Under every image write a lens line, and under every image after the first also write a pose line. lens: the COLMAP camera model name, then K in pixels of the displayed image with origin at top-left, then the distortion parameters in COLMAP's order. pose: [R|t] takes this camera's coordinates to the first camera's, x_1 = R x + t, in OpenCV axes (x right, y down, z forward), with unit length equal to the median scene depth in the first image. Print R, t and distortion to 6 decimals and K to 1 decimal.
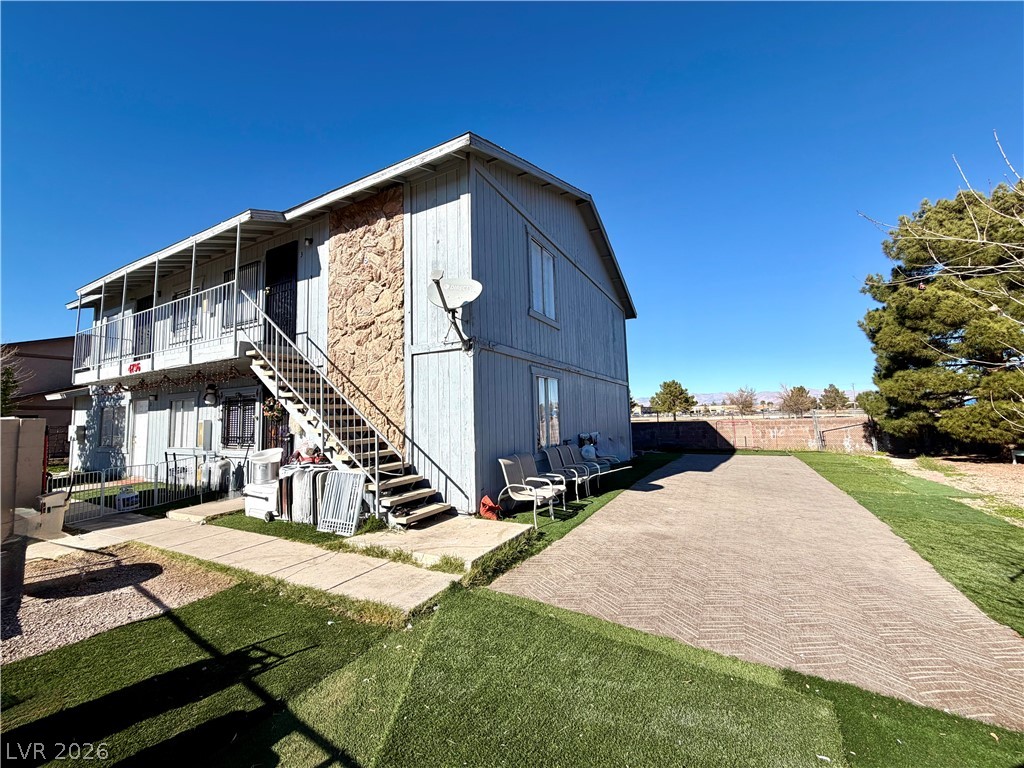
lens RADIAL K [[421.0, 0, 514.9], [0, 421.0, 382.7], [0, 0, 1]] dist [0.000695, 0.001531]
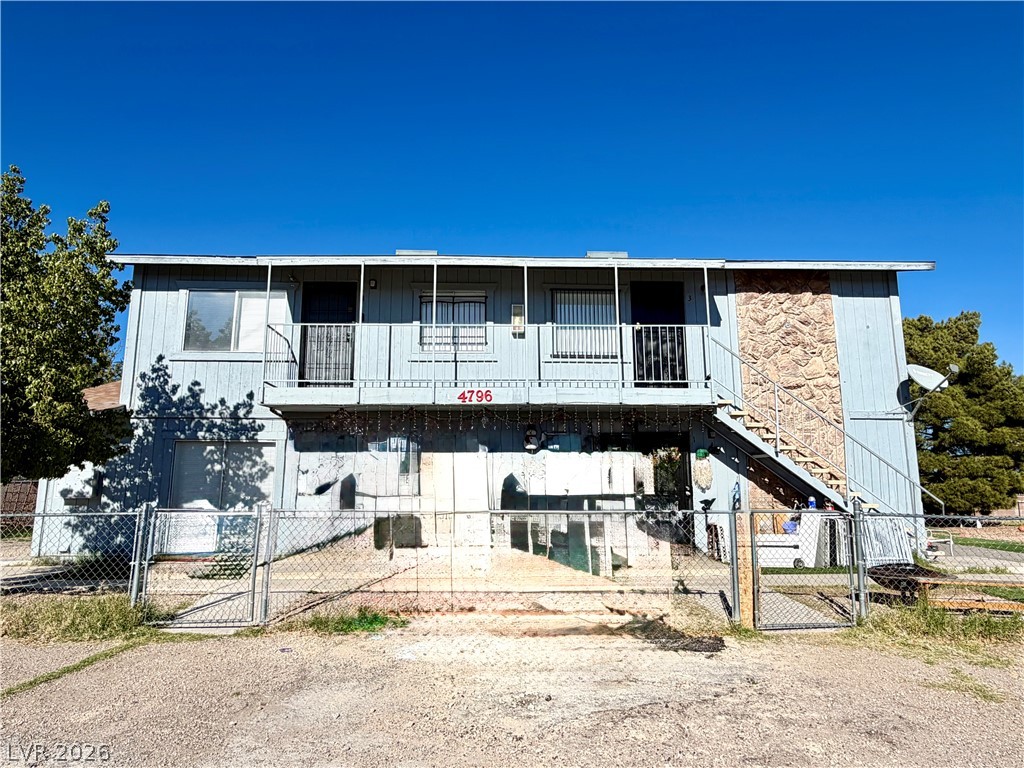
lens RADIAL K [[629.7, 0, 508.3], [0, 629.7, 382.9], [0, 0, 1]] dist [0.002060, 0.002079]
pose [[0.862010, 0.111068, 0.494574, -1.848590], [-0.072284, 0.992662, -0.096939, 0.066376], [-0.501712, 0.047812, 0.863713, -0.022866]]
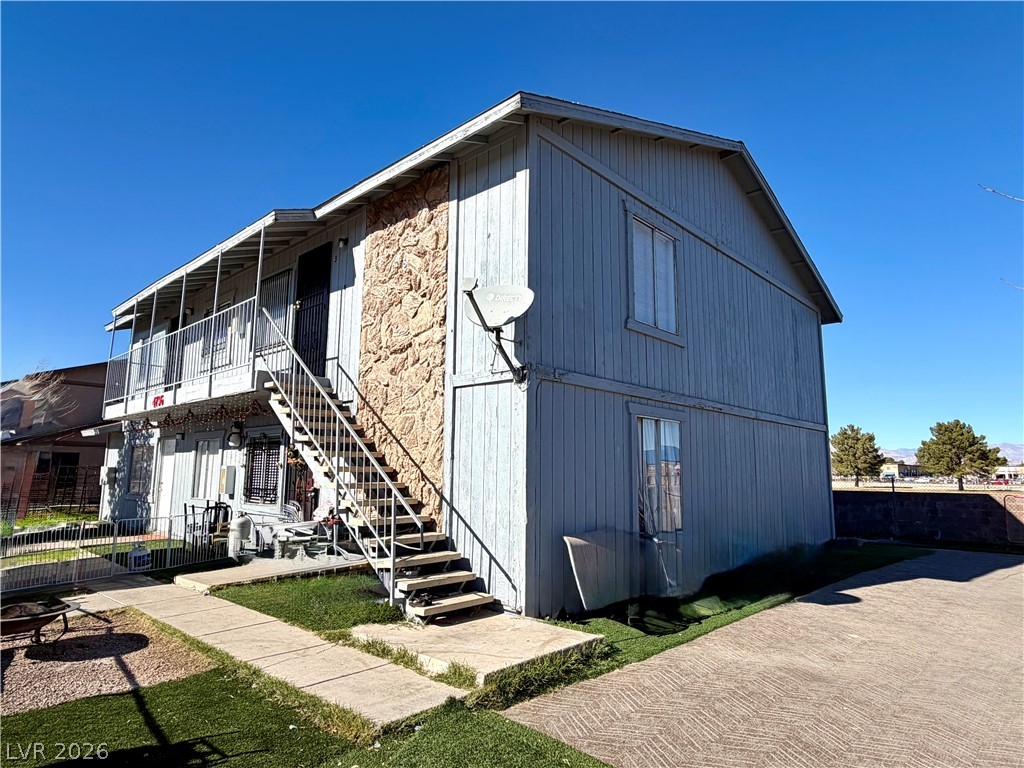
lens RADIAL K [[629.7, 0, 508.2], [0, 629.7, 385.0], [0, 0, 1]] dist [0.002060, 0.002079]
pose [[0.965307, -0.000955, -0.261116, 0.134667], [-0.013162, 0.998544, -0.052310, -0.013591], [0.260786, 0.053932, 0.963889, -0.045570]]
